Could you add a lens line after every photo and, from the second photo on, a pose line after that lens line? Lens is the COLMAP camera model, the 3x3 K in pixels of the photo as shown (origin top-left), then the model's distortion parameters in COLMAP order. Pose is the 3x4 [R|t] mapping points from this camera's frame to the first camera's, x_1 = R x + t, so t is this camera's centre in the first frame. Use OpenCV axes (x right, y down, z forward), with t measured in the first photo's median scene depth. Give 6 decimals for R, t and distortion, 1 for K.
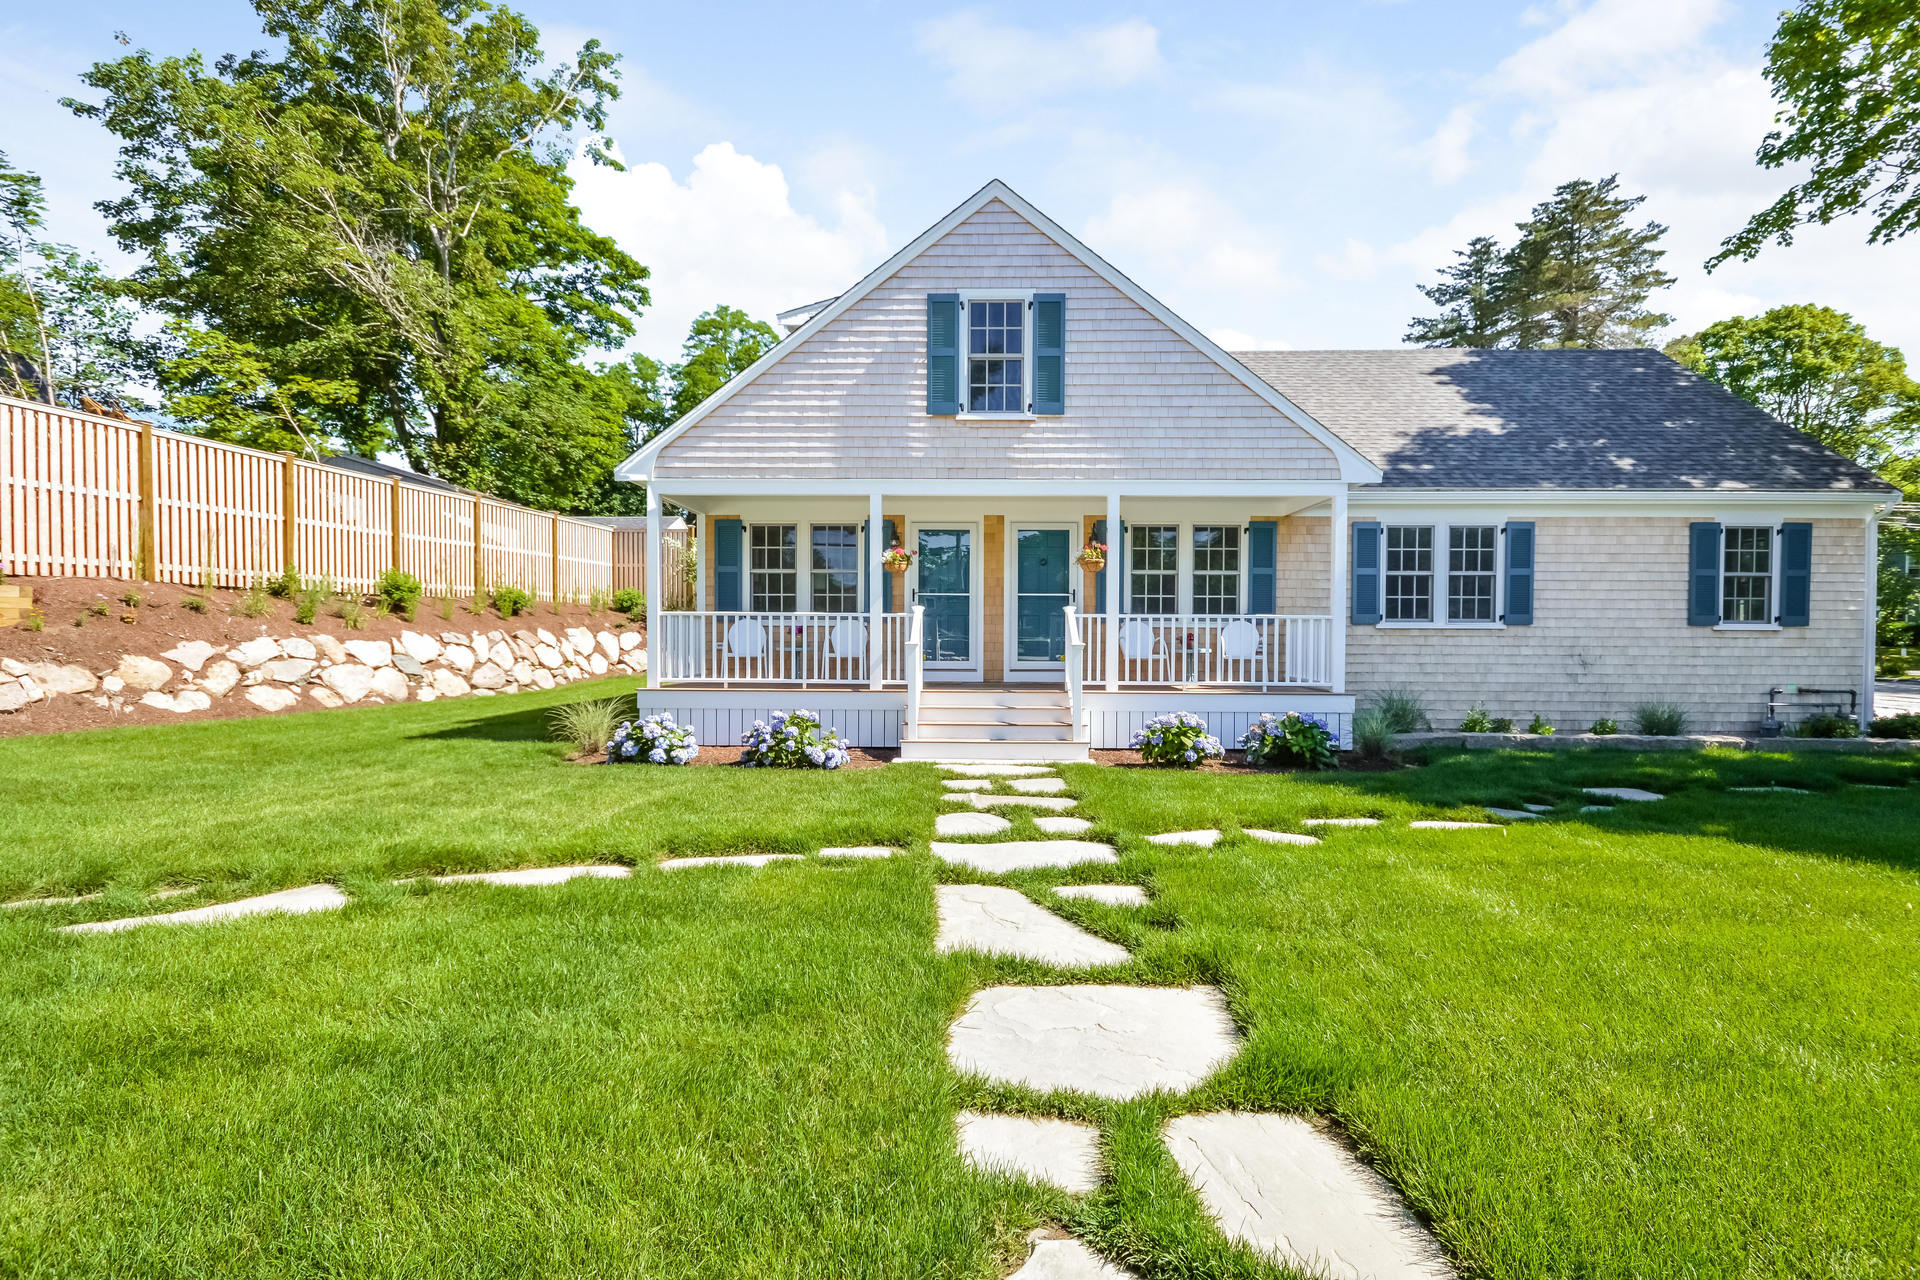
lens RADIAL K [[848.5, 0, 957.6], [0, 848.5, 664.4], [0, 0, 1]] dist [0.001257, 0.000264]
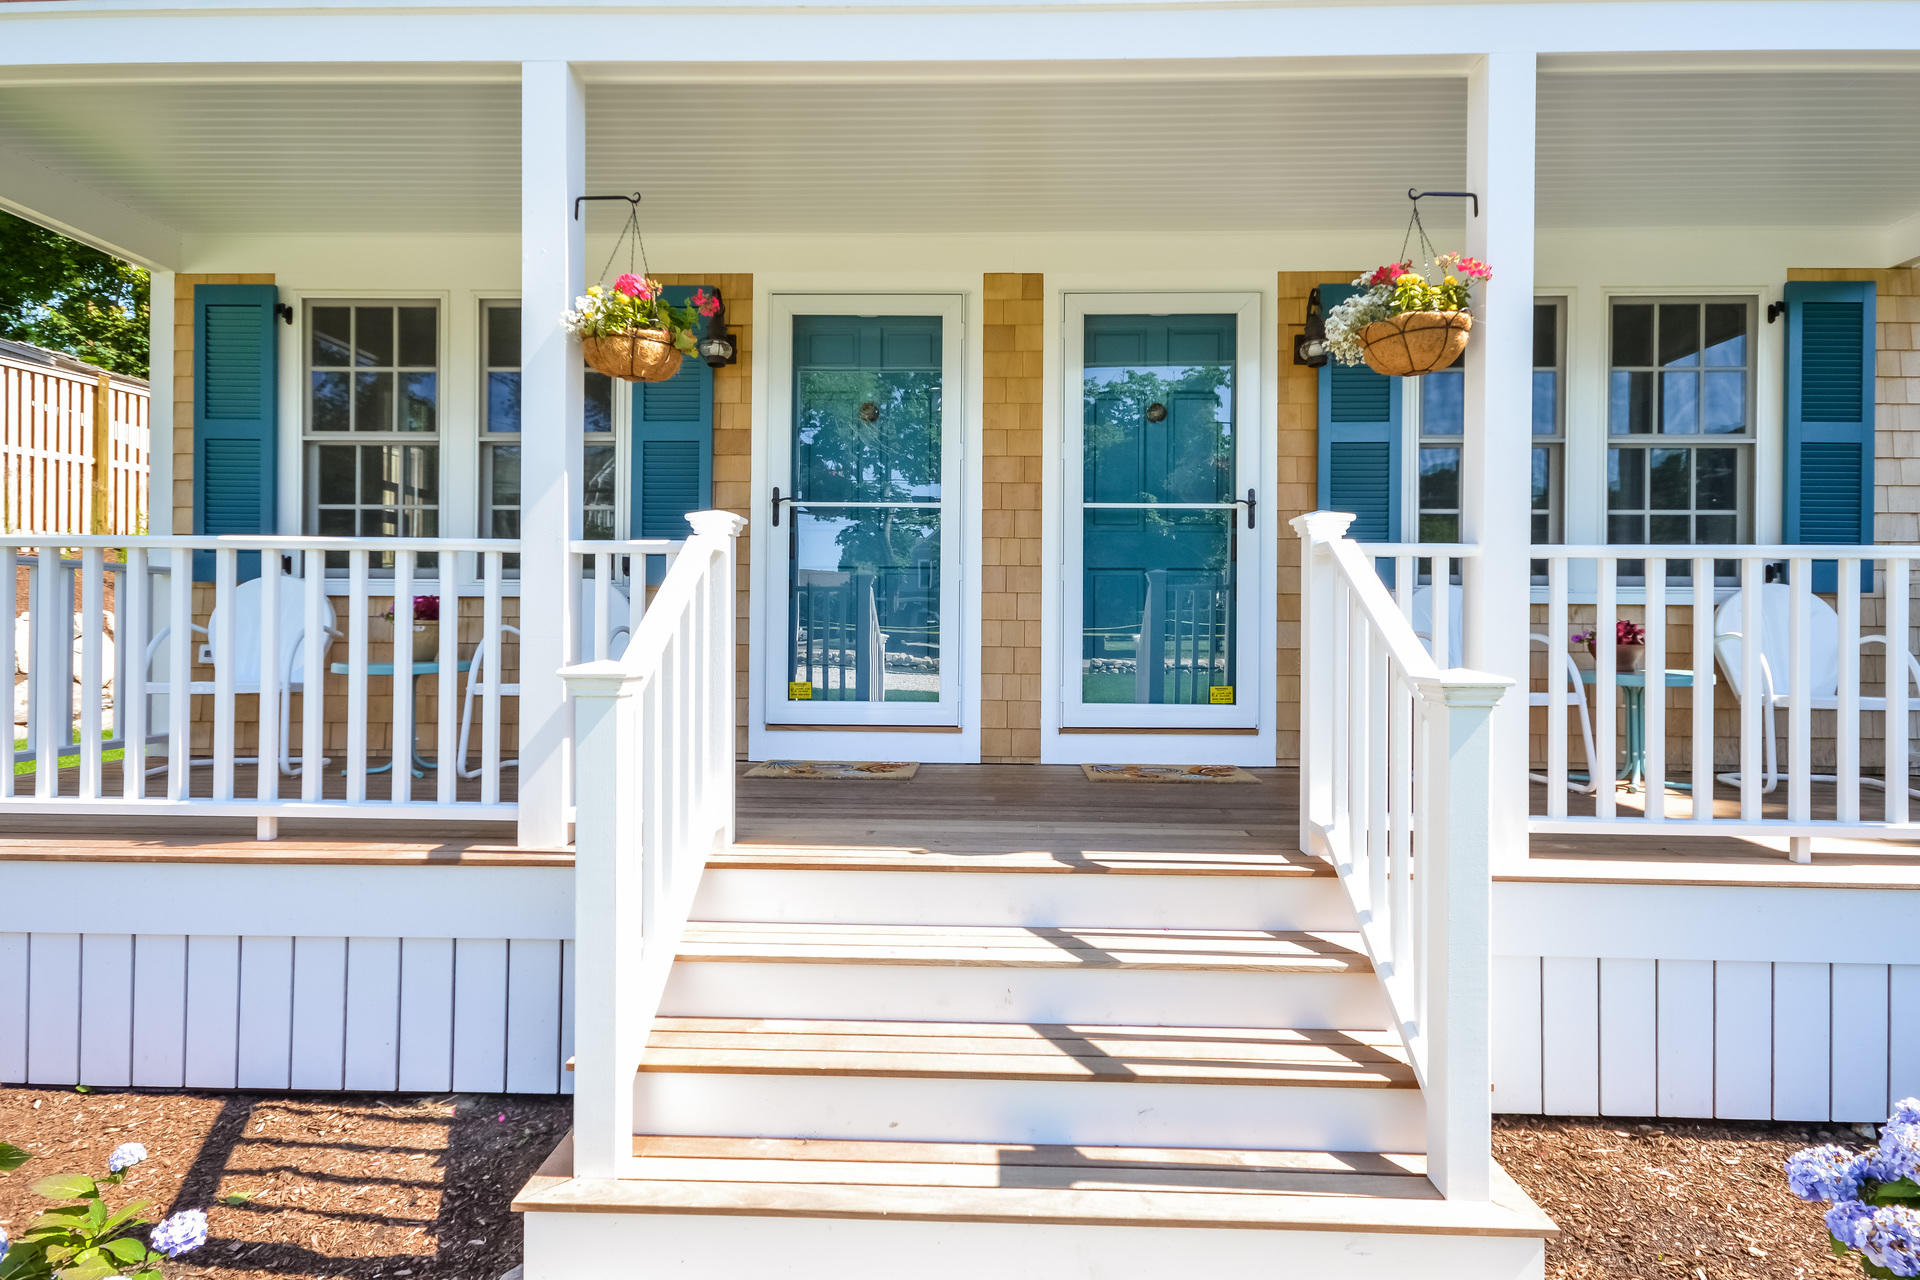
lens RADIAL K [[921.9, 0, 960.0], [0, 921.9, 640.0], [0, 0, 1]] dist [-0.000092, 0.000027]
pose [[0.999989, 0.002889, -0.003787, 0.023997], [-0.002935, 0.999920, -0.012339, -0.024783], [0.003751, 0.012350, 0.999917, 0.648642]]
